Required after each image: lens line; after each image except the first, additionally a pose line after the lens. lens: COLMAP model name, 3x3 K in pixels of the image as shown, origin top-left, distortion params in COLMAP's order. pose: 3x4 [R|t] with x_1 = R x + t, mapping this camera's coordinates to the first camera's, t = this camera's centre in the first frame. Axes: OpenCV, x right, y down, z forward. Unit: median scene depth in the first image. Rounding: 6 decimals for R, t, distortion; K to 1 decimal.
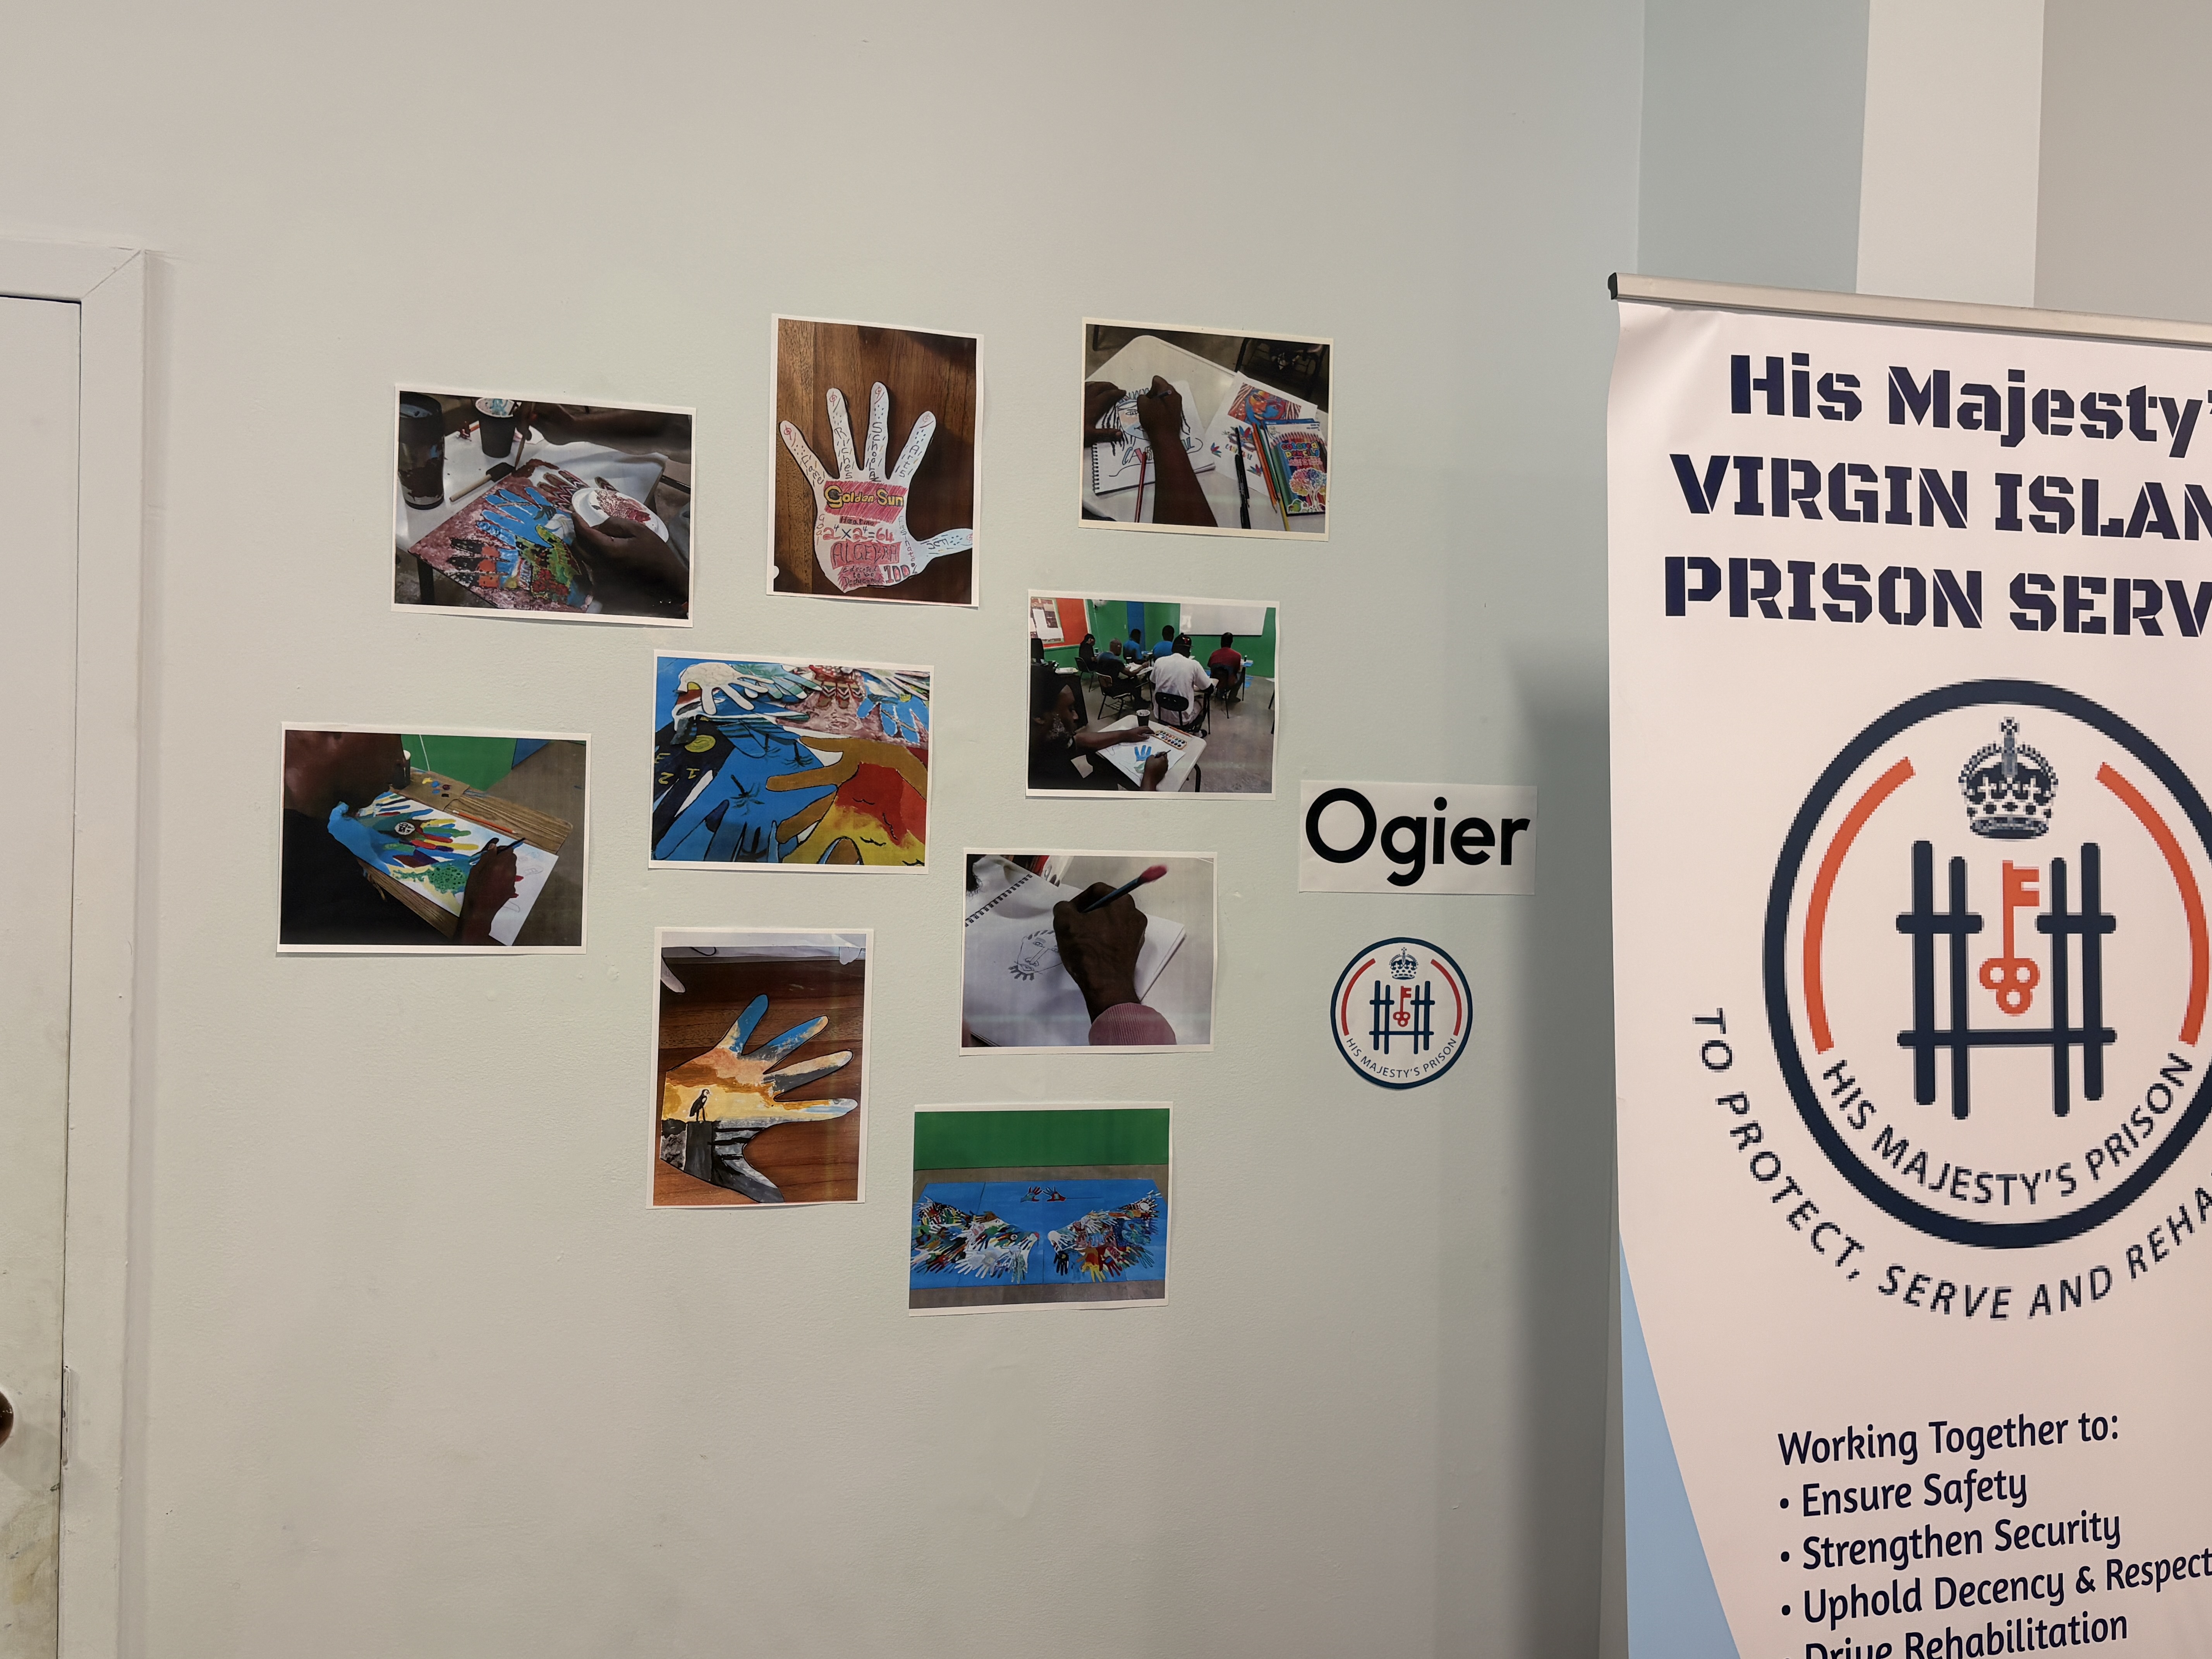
lens RADIAL K [[1891.7, 0, 1079.3], [0, 1891.7, 836.3], [0, 0, 1]] dist [0.001465, 0.045632]
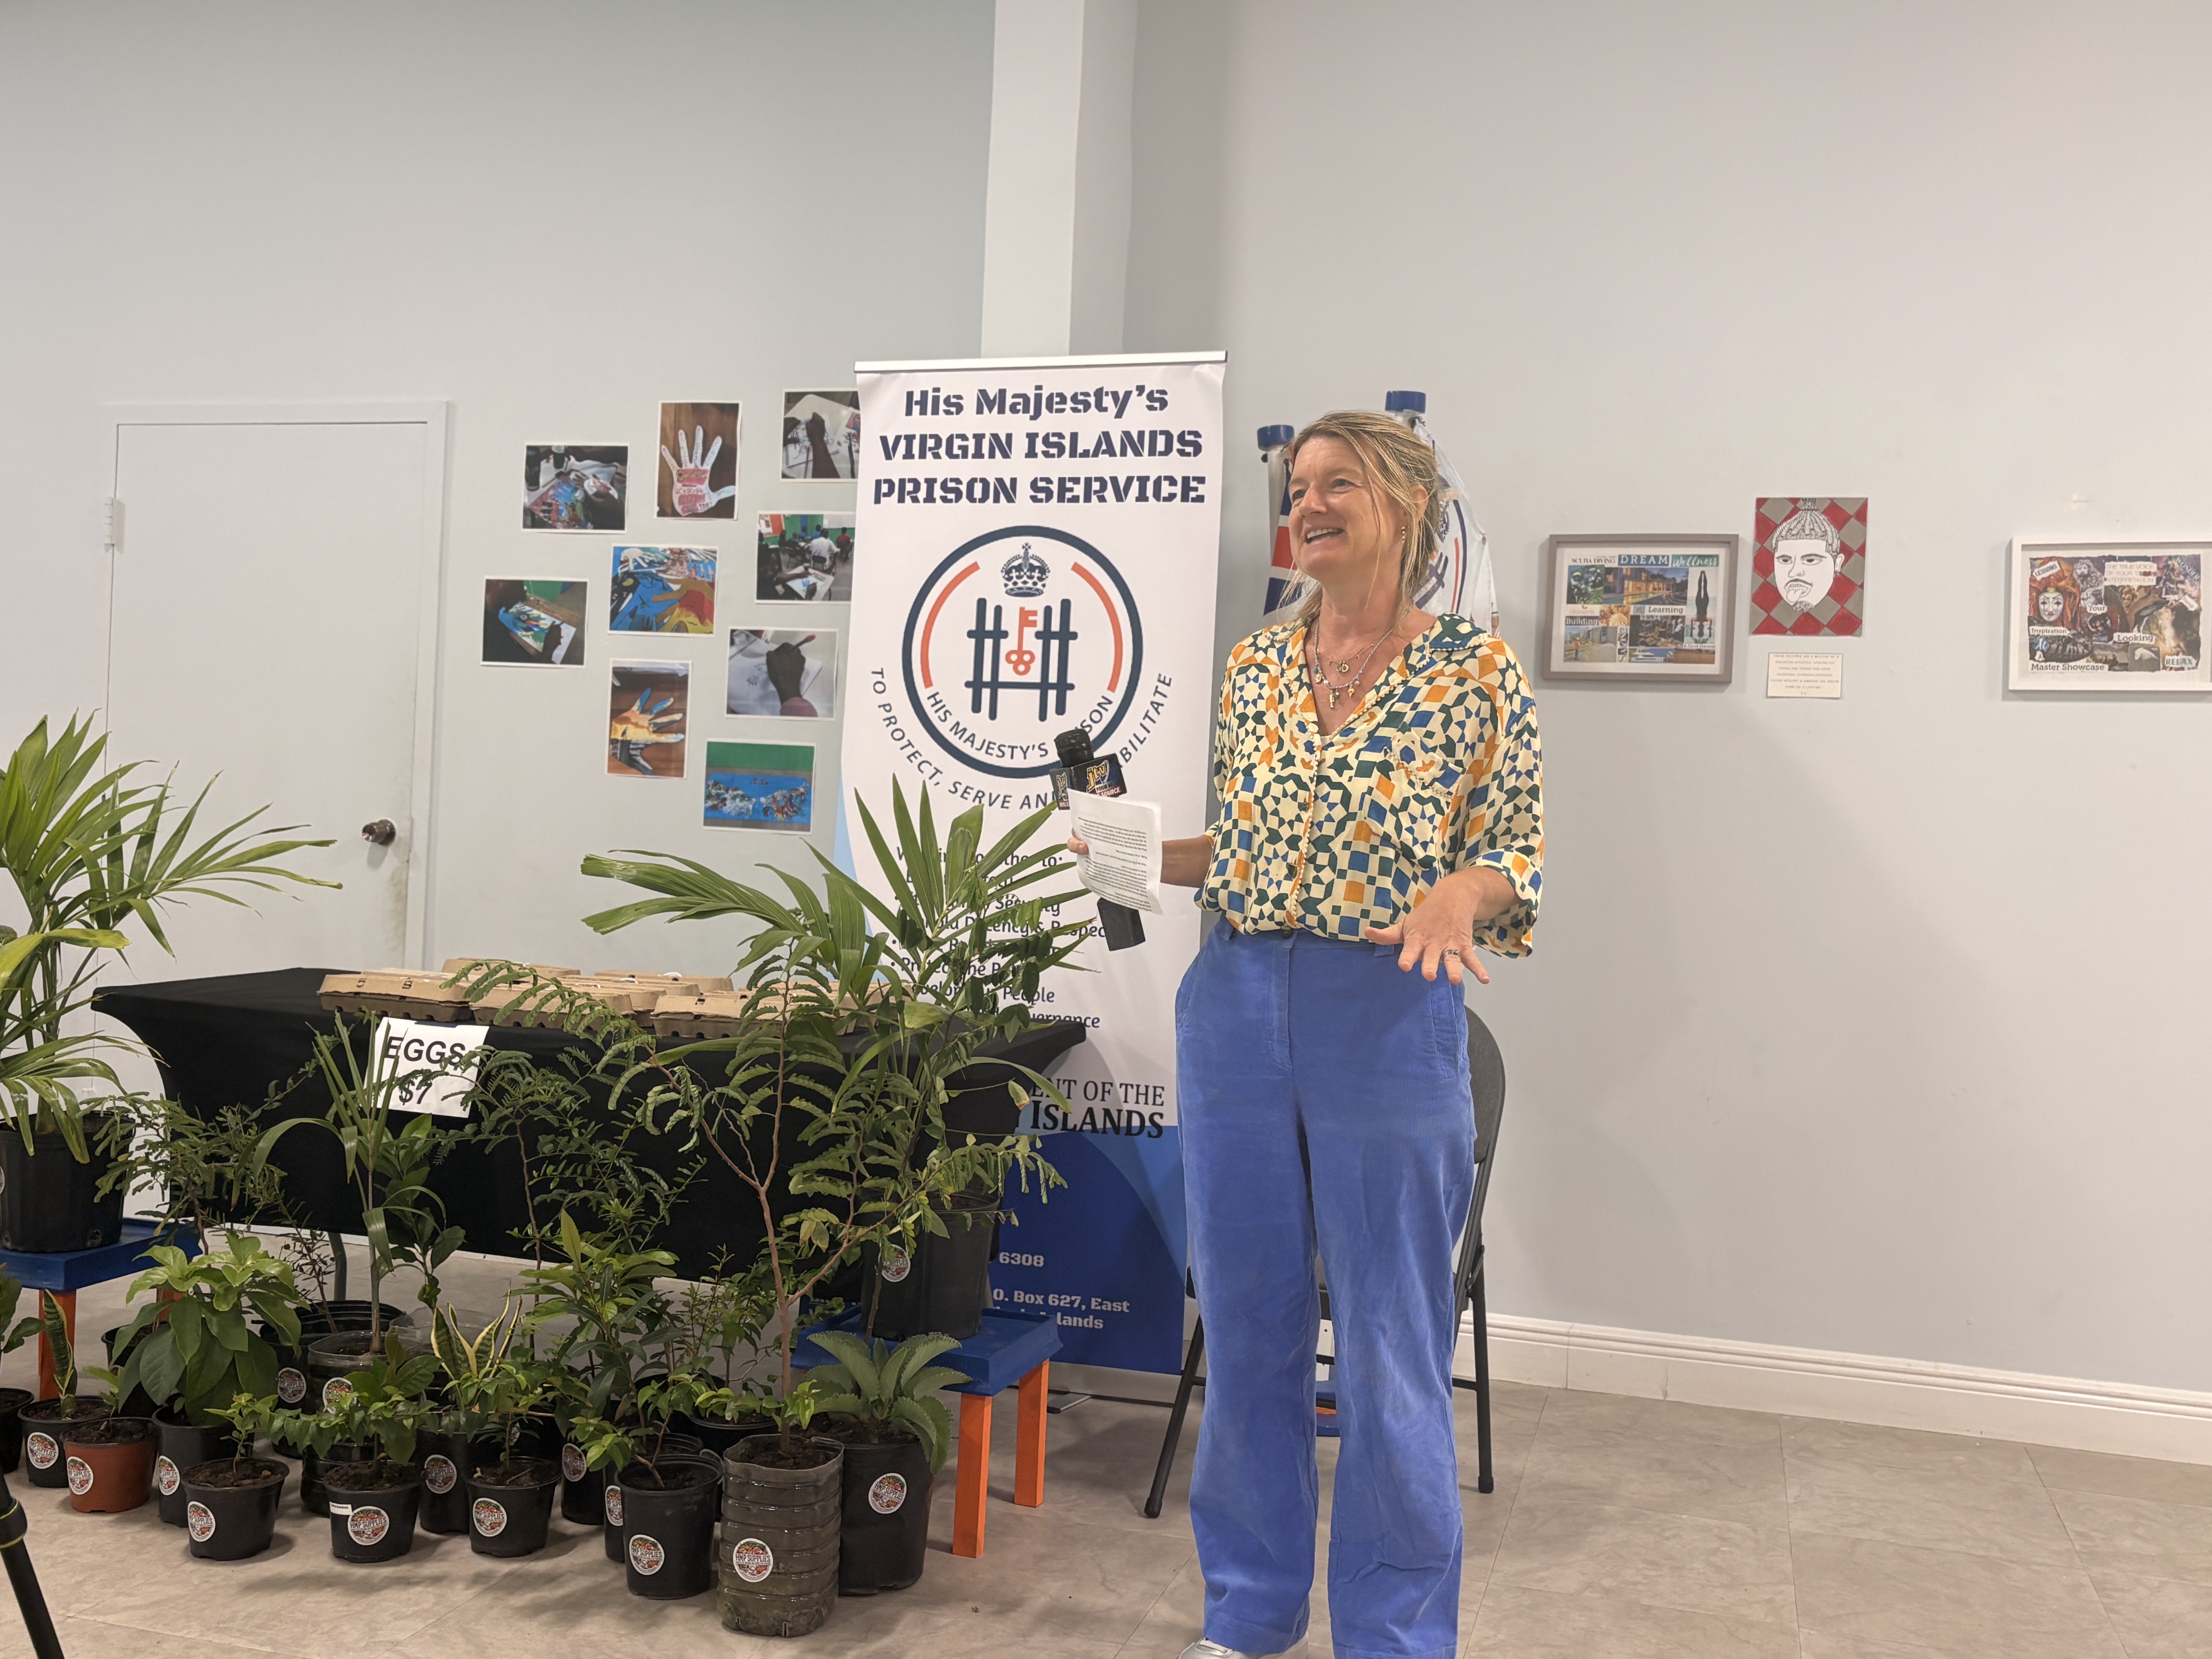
lens RADIAL K [[2140.7, 0, 1106.0], [0, 2140.7, 829.5], [0, 0, 1]] dist [0.116267, -0.235549]
pose [[0.853103, 0.020095, -0.521355, 1.850174], [-0.031687, 0.999409, -0.013329, 0.298391], [0.520779, 0.027891, 0.853236, -1.066925]]
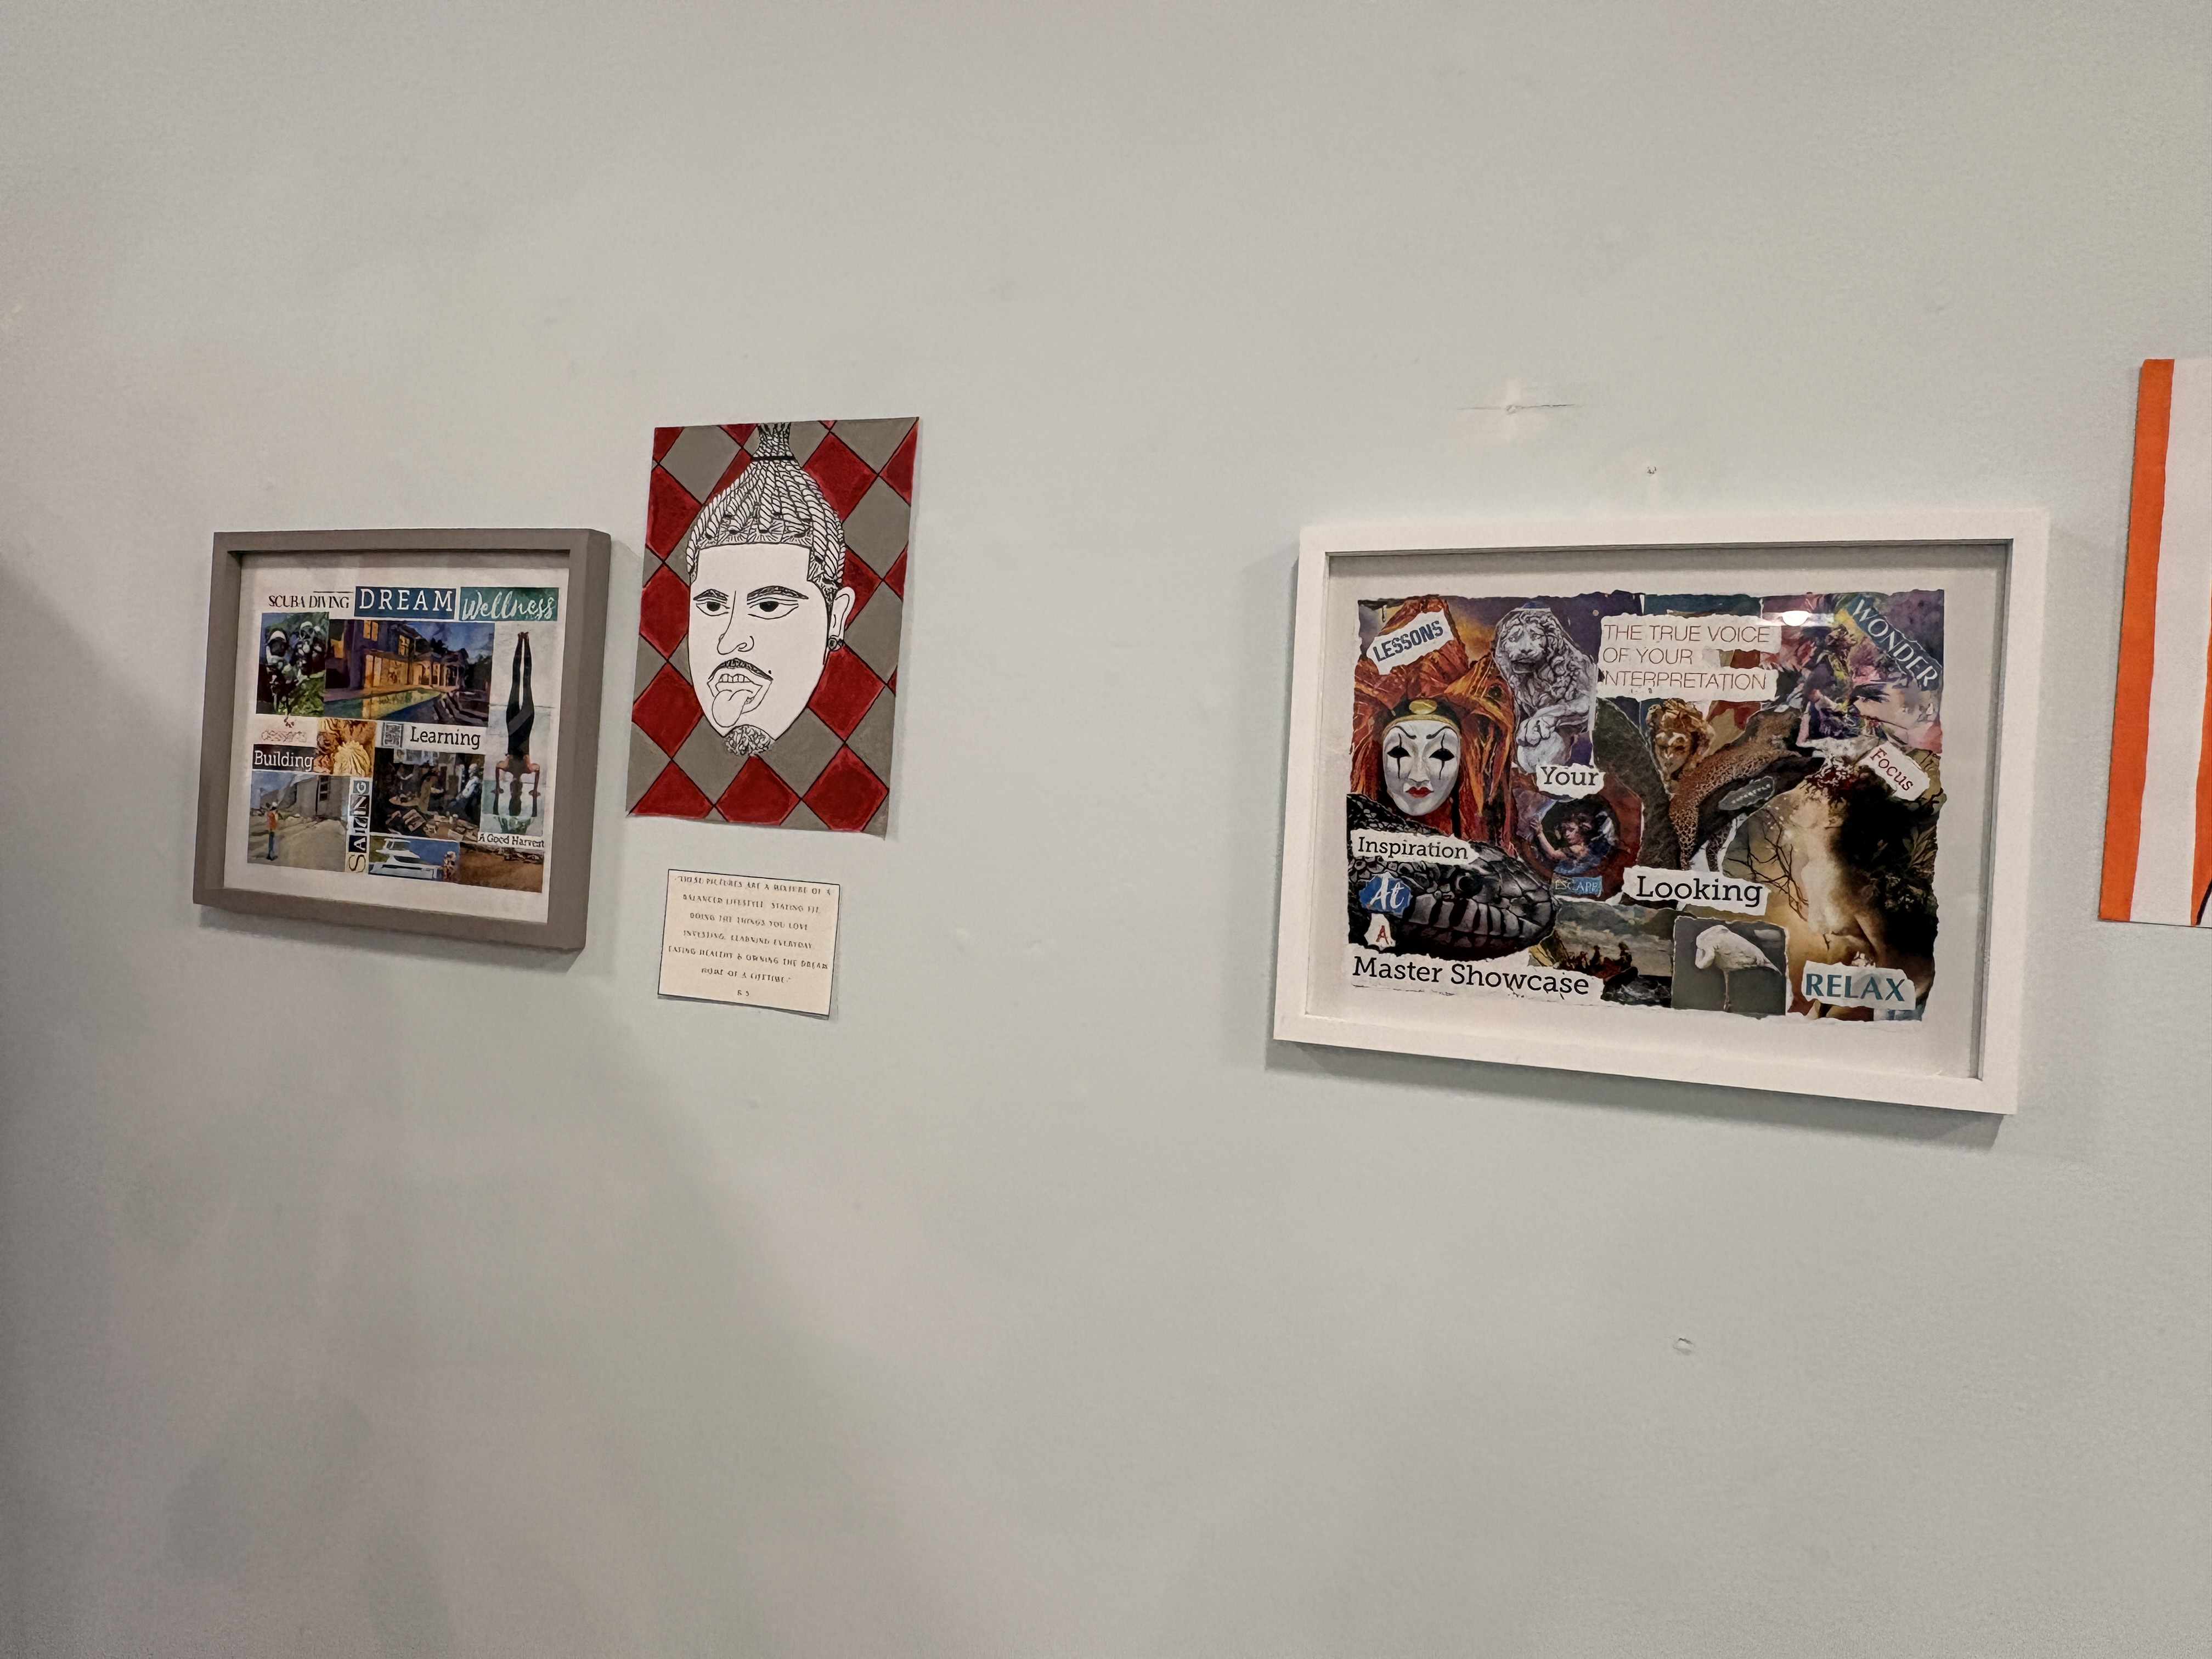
lens RADIAL K [[1480.9, 0, 1067.7], [0, 1480.9, 827.9], [0, 0, 1]] dist [-0.041349, 0.056414]
pose [[0.807993, 0.034995, -0.588152, 1.677123], [-0.061753, 0.997766, -0.025468, 0.028042], [0.585947, 0.056898, 0.808349, 1.050147]]
